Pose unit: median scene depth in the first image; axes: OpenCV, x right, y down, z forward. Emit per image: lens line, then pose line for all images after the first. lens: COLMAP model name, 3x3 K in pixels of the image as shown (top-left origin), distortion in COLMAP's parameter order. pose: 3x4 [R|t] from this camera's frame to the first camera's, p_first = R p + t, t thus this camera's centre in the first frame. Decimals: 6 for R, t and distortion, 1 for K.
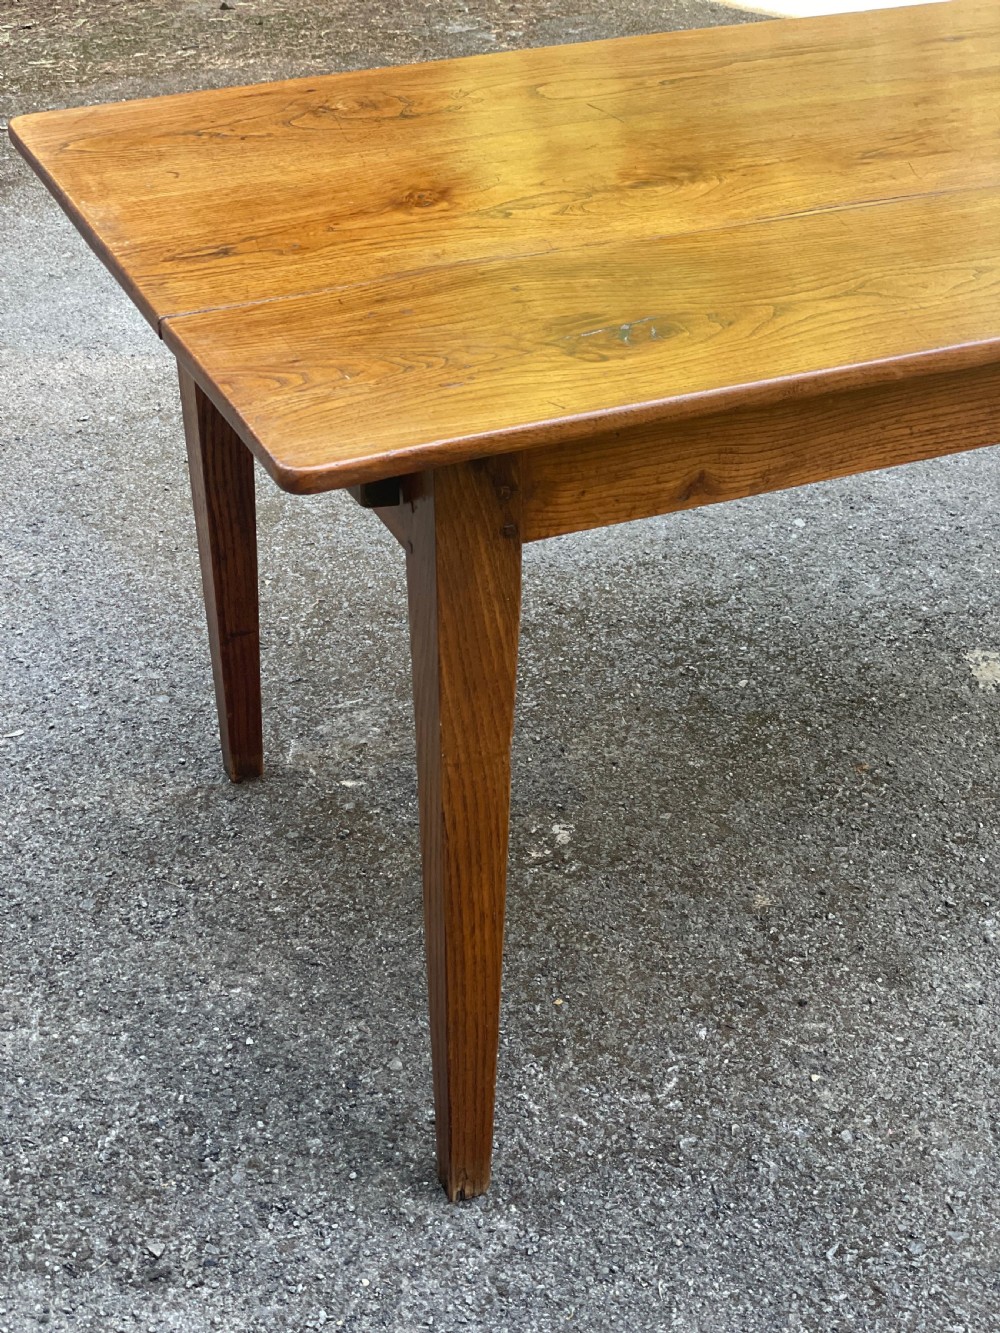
lens RADIAL K [[2002.0, 0, 493.5], [0, 2002.0, 674.1], [0, 0, 1]] dist [0.073759, 0.000000]
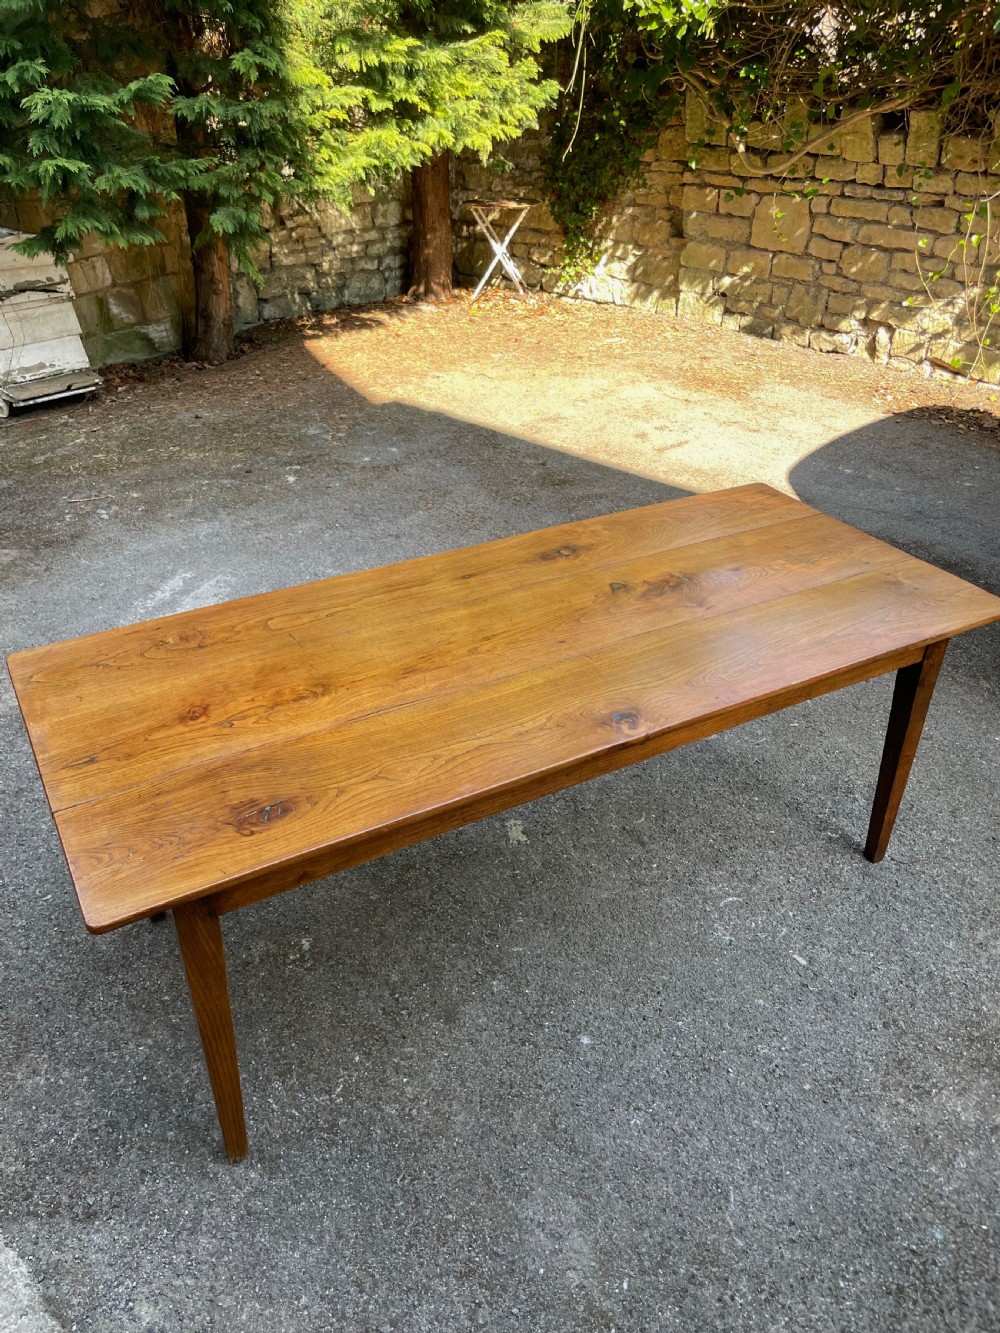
lens RADIAL K [[1014.8, 0, 499.5], [0, 1014.8, 667.2], [0, 0, 1]] dist [0.076653, -0.108187]
pose [[0.994737, -0.041814, 0.093538, 0.166815], [0.040063, 0.998986, 0.020517, -0.256396], [-0.094301, -0.016661, 0.995404, -0.116783]]
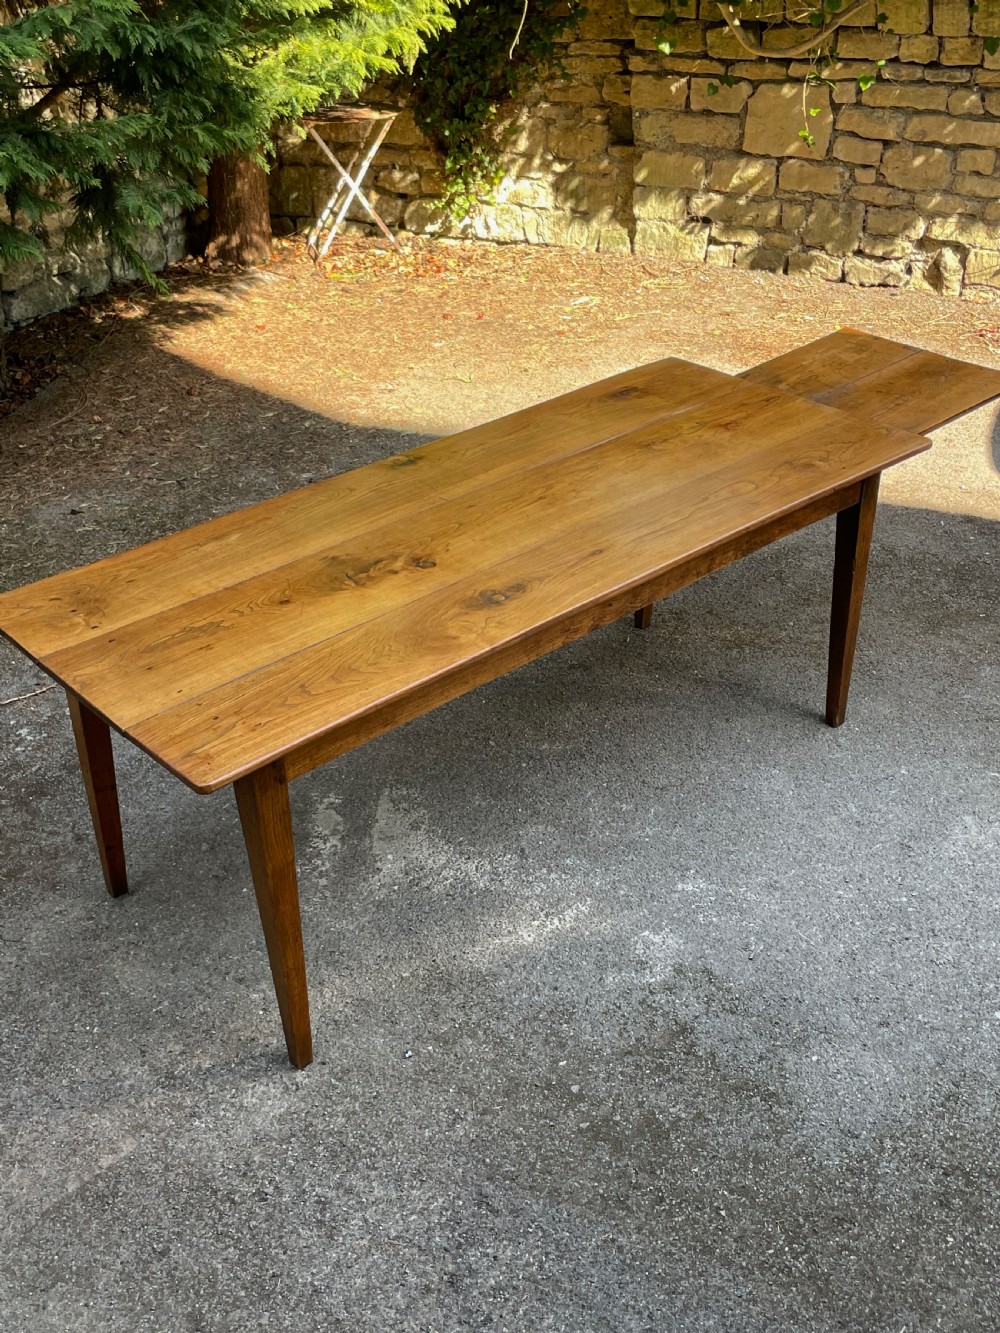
lens RADIAL K [[1448.2, 0, 493.9], [0, 1448.2, 657.6], [0, 0, 1]] dist [0.035702, 0.000000]
pose [[0.906527, -0.214391, 0.363656, -0.679133], [0.218196, 0.975408, 0.031124, -0.604216], [-0.361386, 0.051133, 0.931013, 0.250442]]
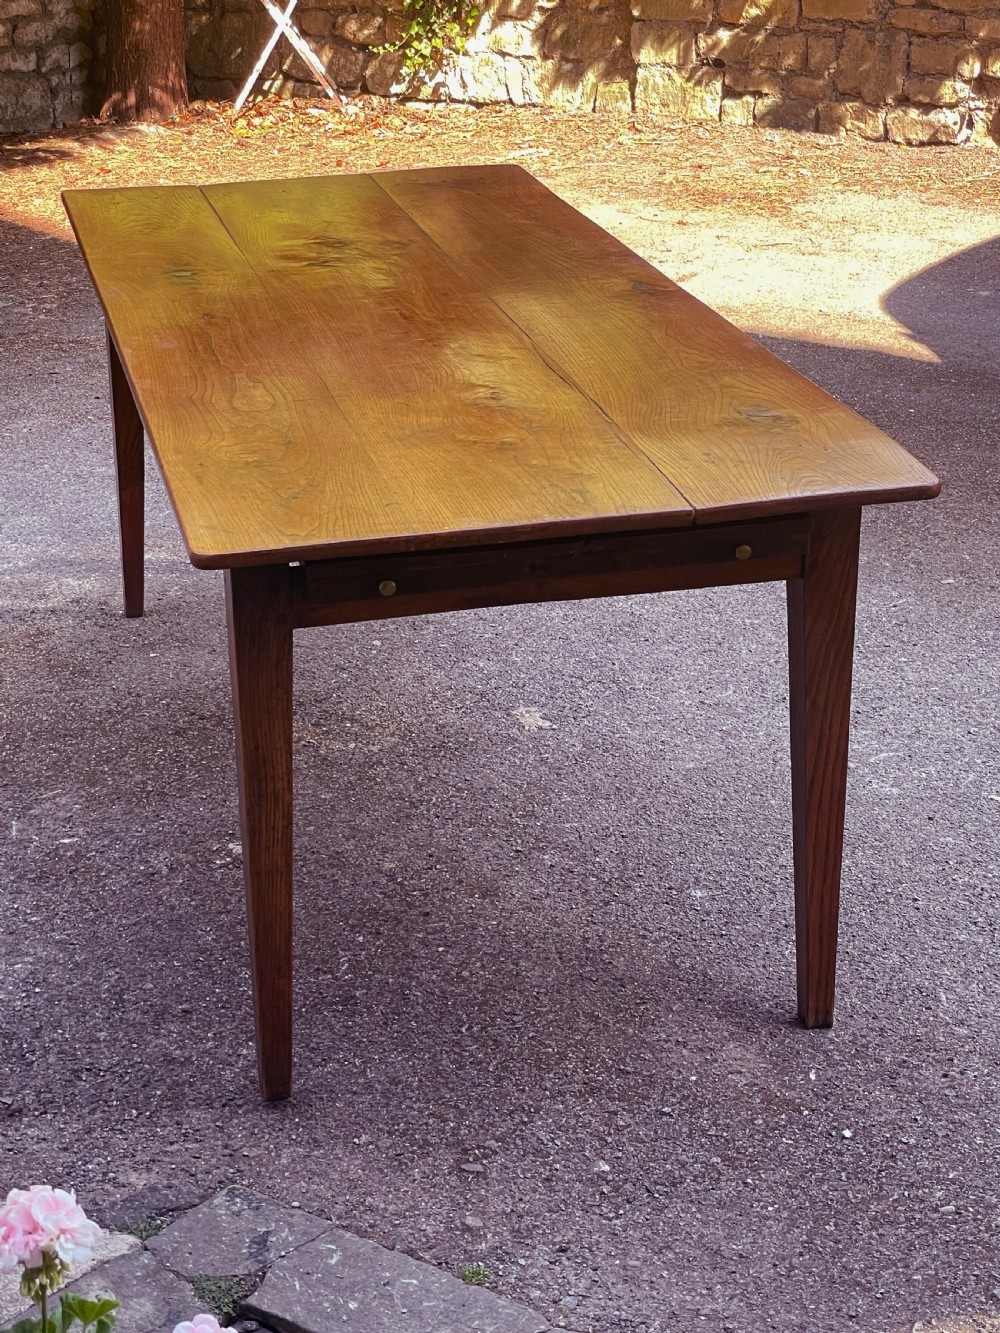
lens RADIAL K [[2423.7, 0, 504.5], [0, 2423.7, 664.0], [0, 0, 1]] dist [0.096572, 0.000000]
pose [[0.970575, -0.104444, 0.216967, -0.146624], [0.138533, 0.979184, -0.148350, 0.250438], [-0.196957, 0.174042, 0.964841, -0.701020]]
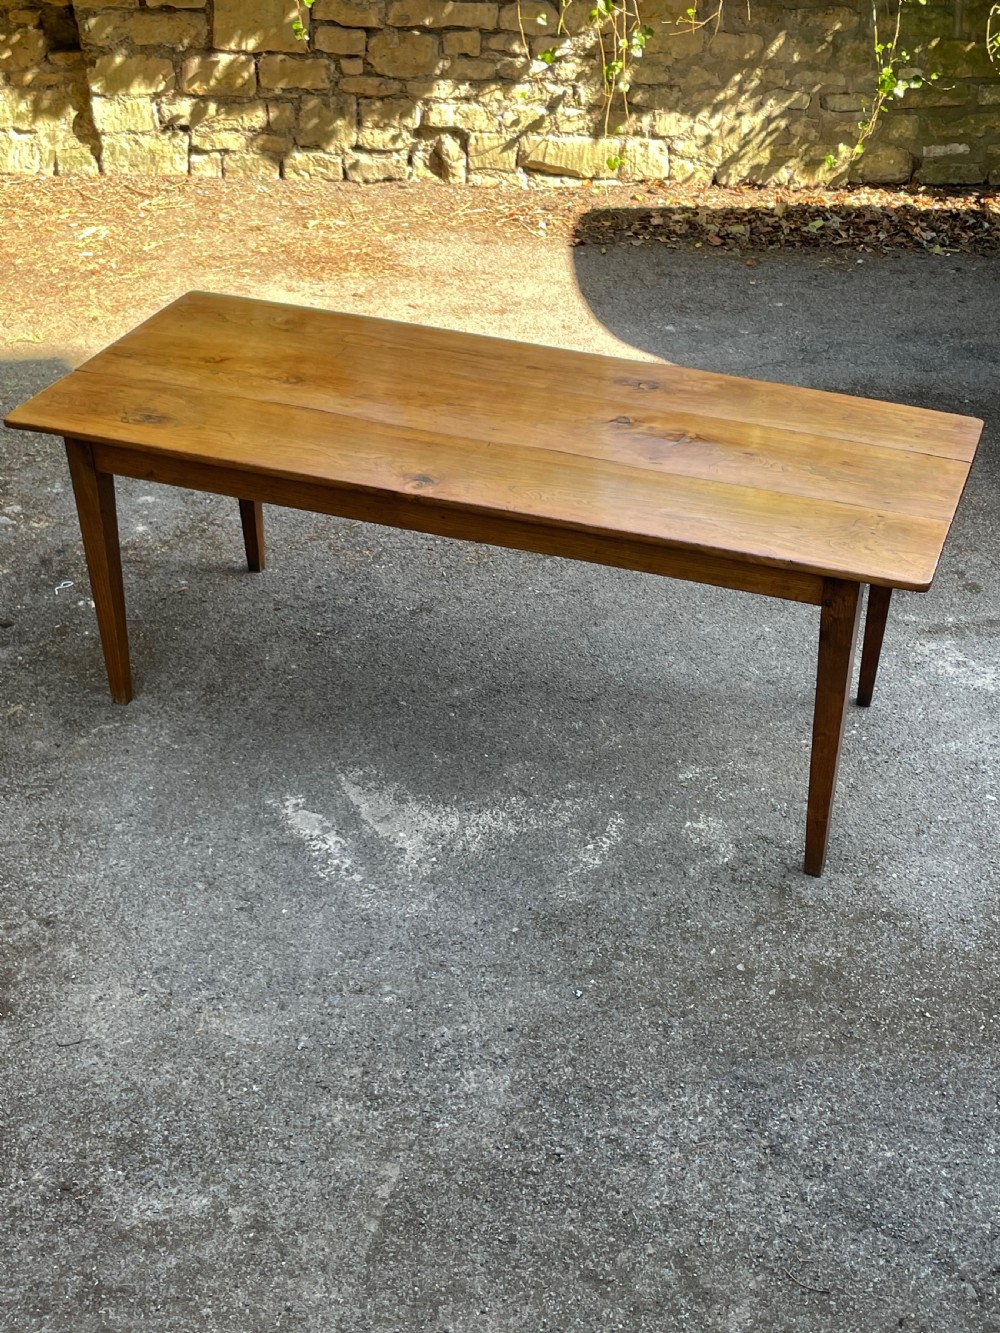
lens RADIAL K [[1689.5, 0, 500.1], [0, 1689.5, 632.8], [0, 0, 1]] dist [0.068799, 0.000000]
pose [[0.573062, -0.403760, 0.713146, -1.402404], [0.395806, 0.898346, 0.190557, -0.864463], [-0.717591, 0.173067, 0.674619, 0.484342]]
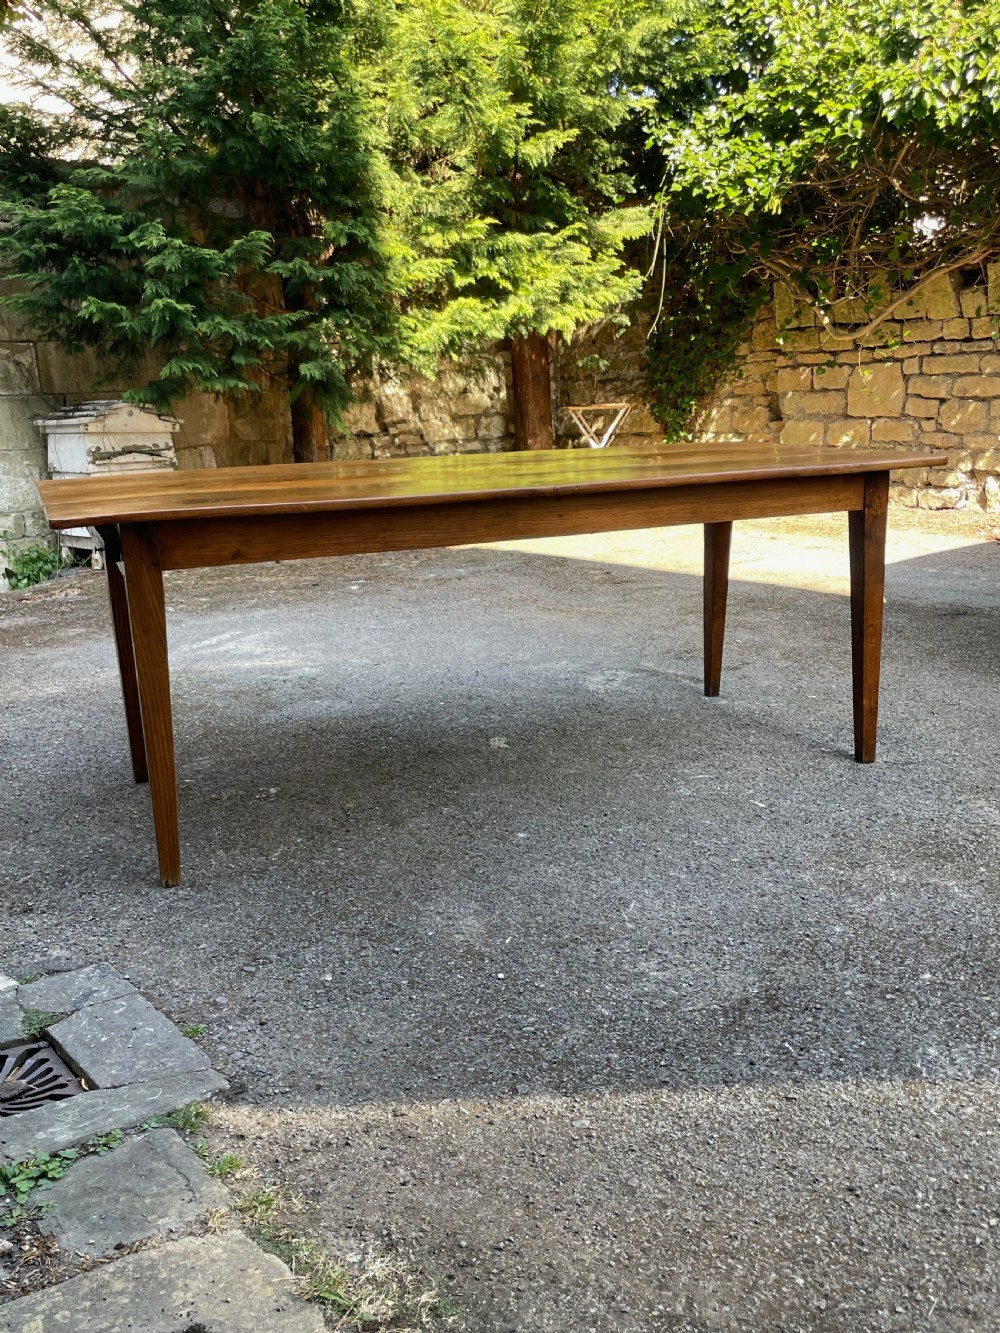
lens RADIAL K [[1215.9, 0, 499.9], [0, 1215.9, 660.8], [0, 0, 1]] dist [0.068563, -0.039438]
pose [[0.999096, -0.020914, -0.037001, 0.374939], [0.008595, 0.951992, -0.306002, 0.397667], [0.041625, 0.305407, 0.951312, -0.353480]]
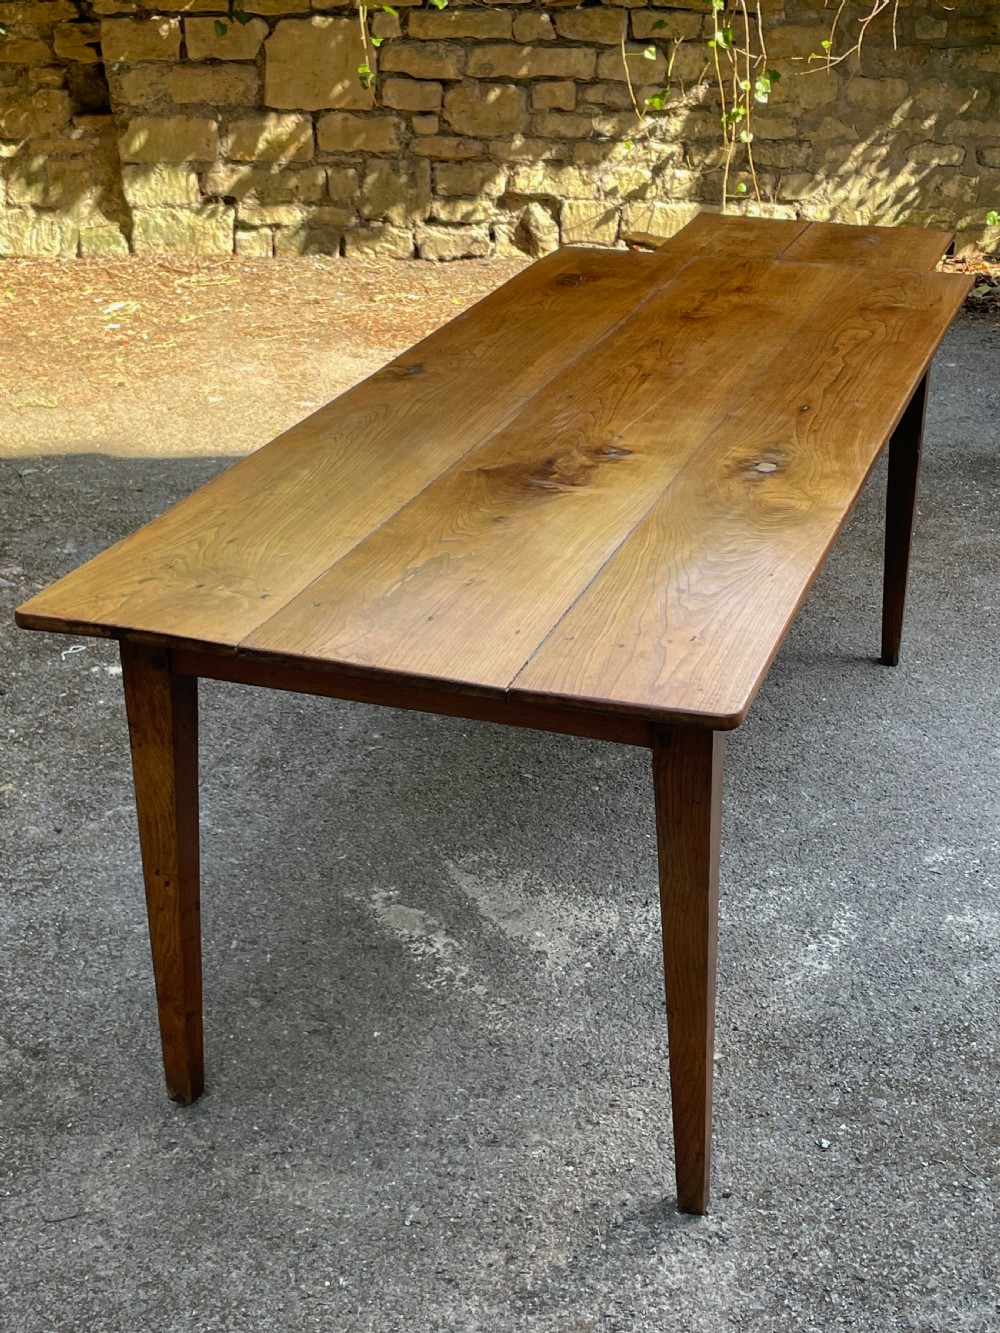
lens RADIAL K [[1841.0, 0, 506.5], [0, 1841.0, 657.0], [0, 0, 1]] dist [0.060807, 0.000000]
pose [[0.588804, -0.316687, 0.743652, -1.234230], [0.408709, 0.910411, 0.064096, -0.651211], [-0.697328, 0.266198, 0.665487, 0.866322]]
